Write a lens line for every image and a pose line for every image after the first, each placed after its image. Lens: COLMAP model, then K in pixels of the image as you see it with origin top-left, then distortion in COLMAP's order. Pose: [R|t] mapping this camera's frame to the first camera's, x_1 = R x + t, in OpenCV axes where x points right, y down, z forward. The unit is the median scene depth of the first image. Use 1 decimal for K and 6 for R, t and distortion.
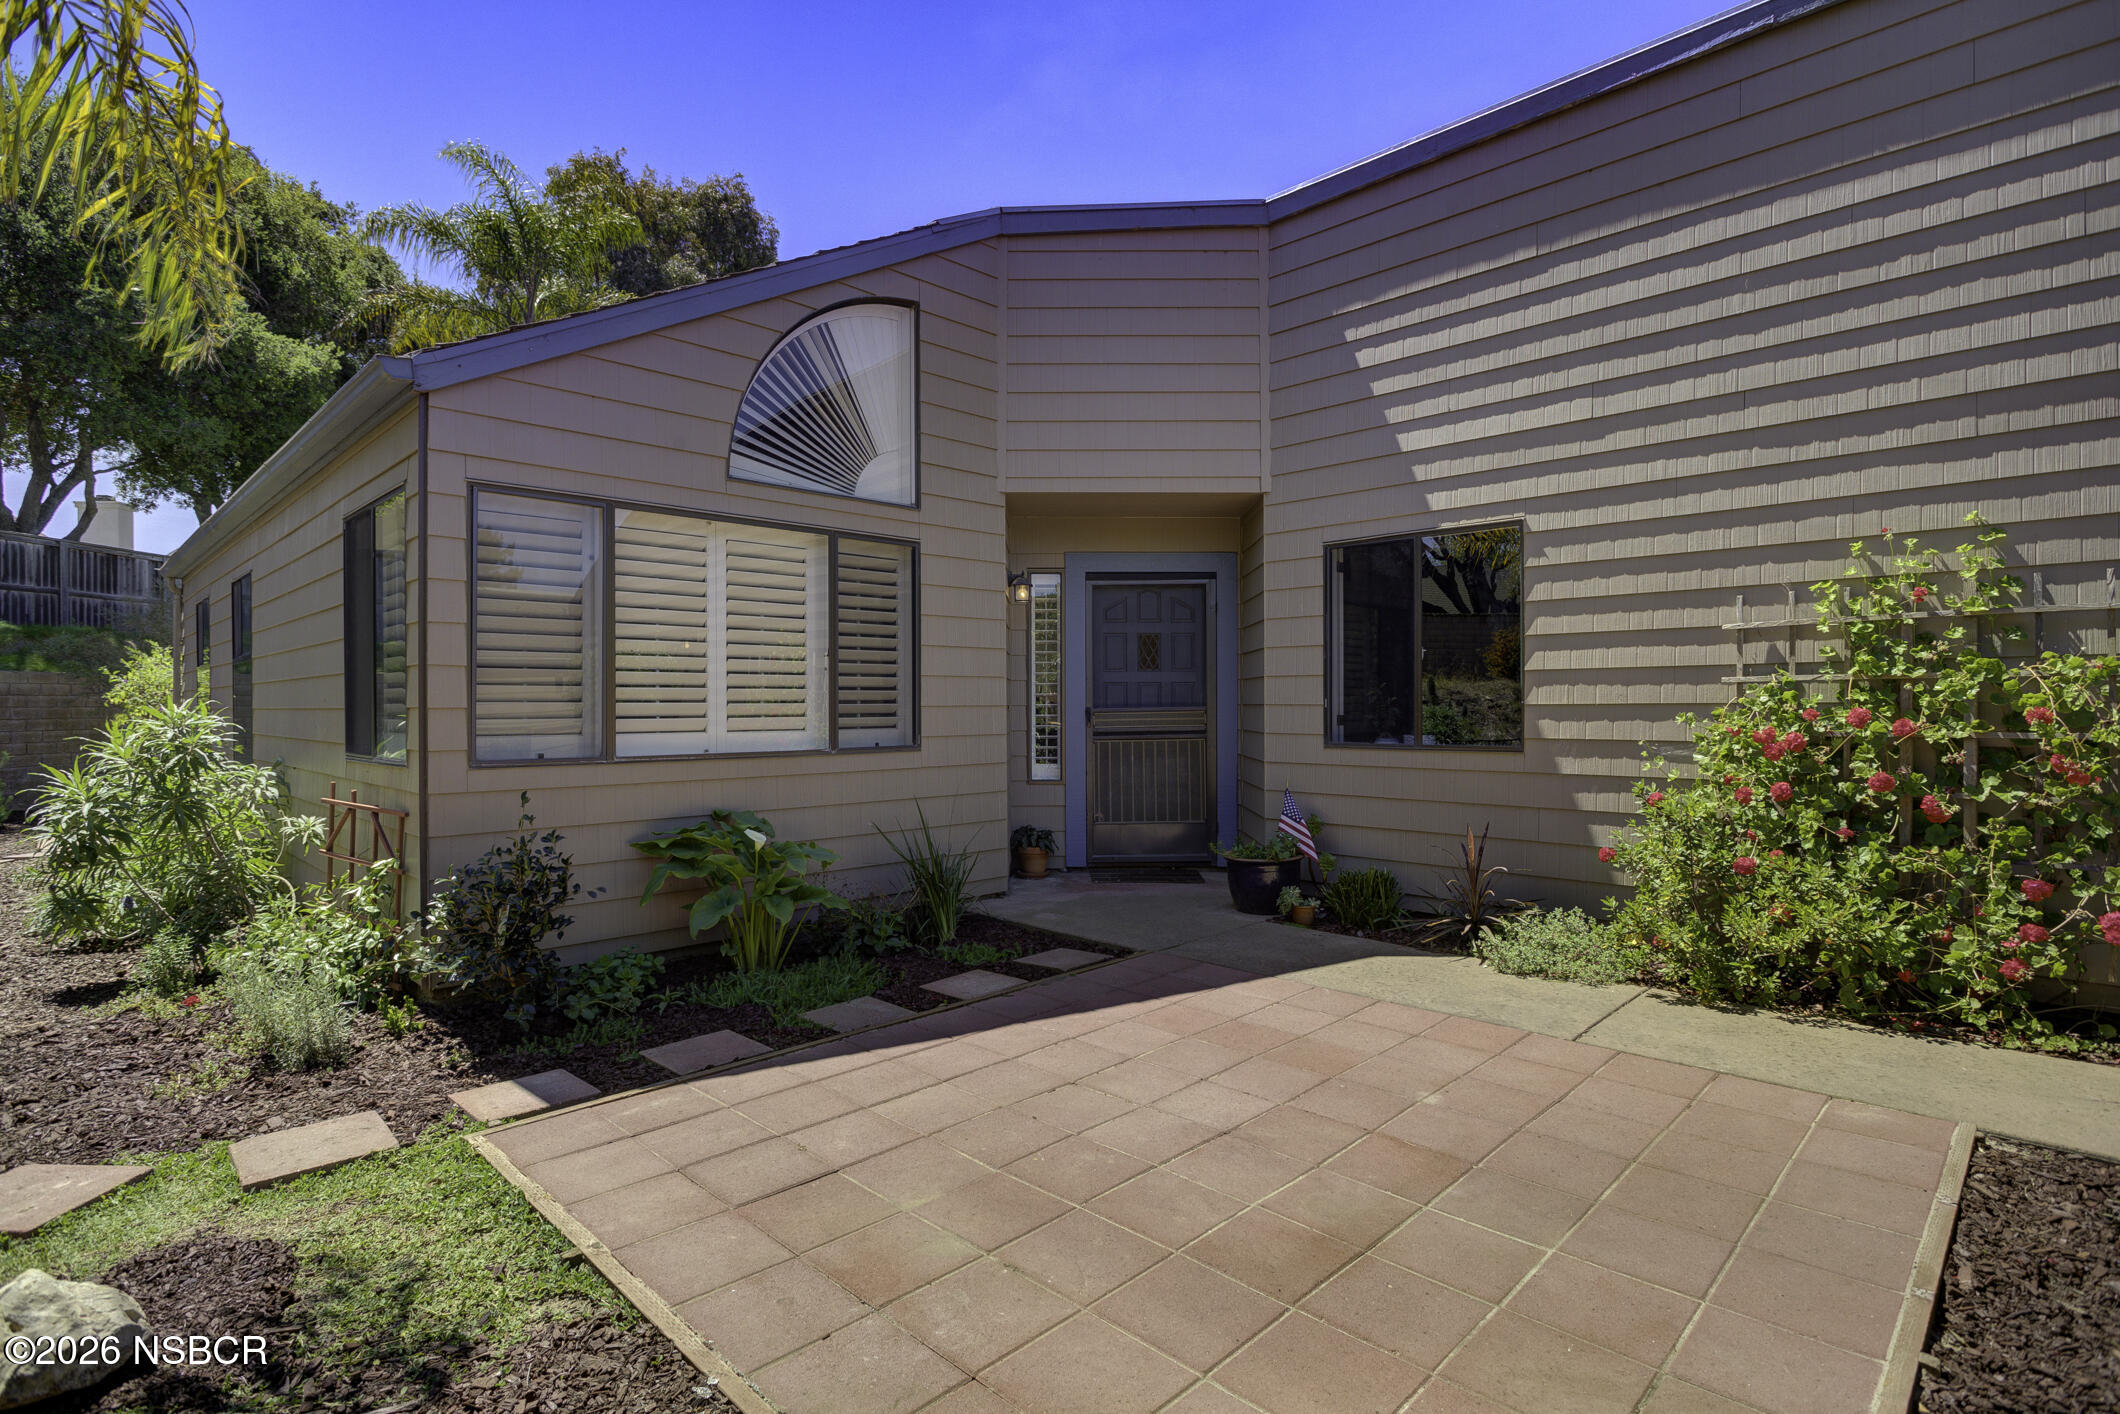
lens RADIAL K [[1039.1, 0, 1053.0], [0, 1039.1, 707.2], [0, 0, 1]] dist [-0.018058, 0.005565]
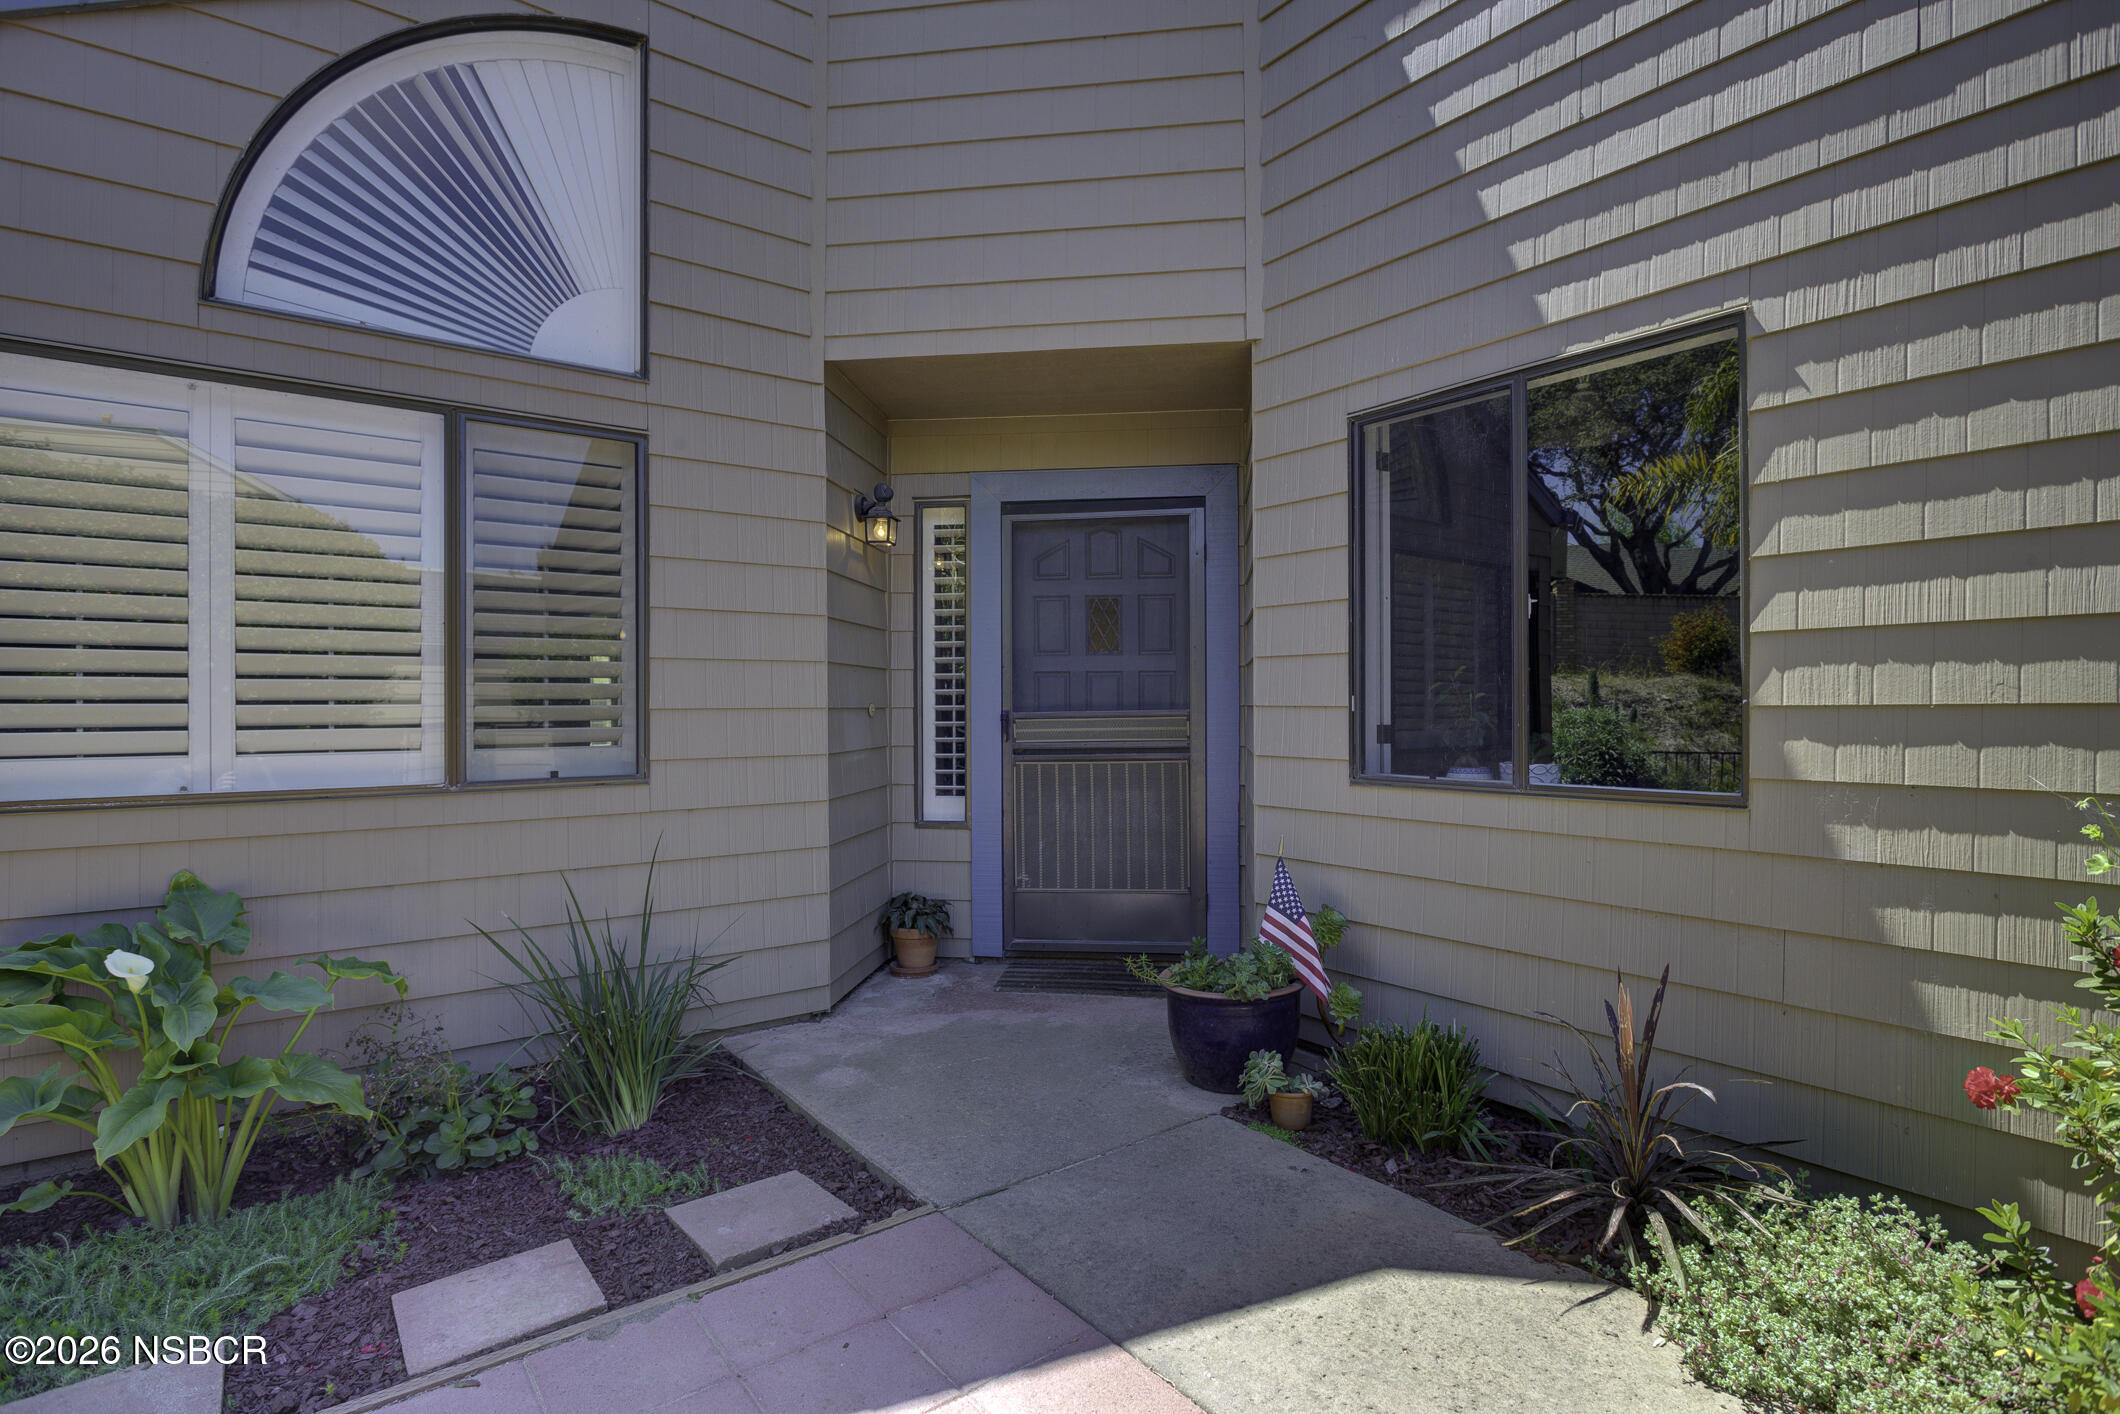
lens RADIAL K [[1039.1, 0, 1054.2], [0, 1039.1, 706.2], [0, 0, 1]] dist [-0.018058, 0.005565]
pose [[0.990840, -0.000139, -0.135038, 0.178234], [-0.000188, 0.999997, -0.002408, -0.001323], [0.135038, 0.002411, 0.990837, 0.426892]]
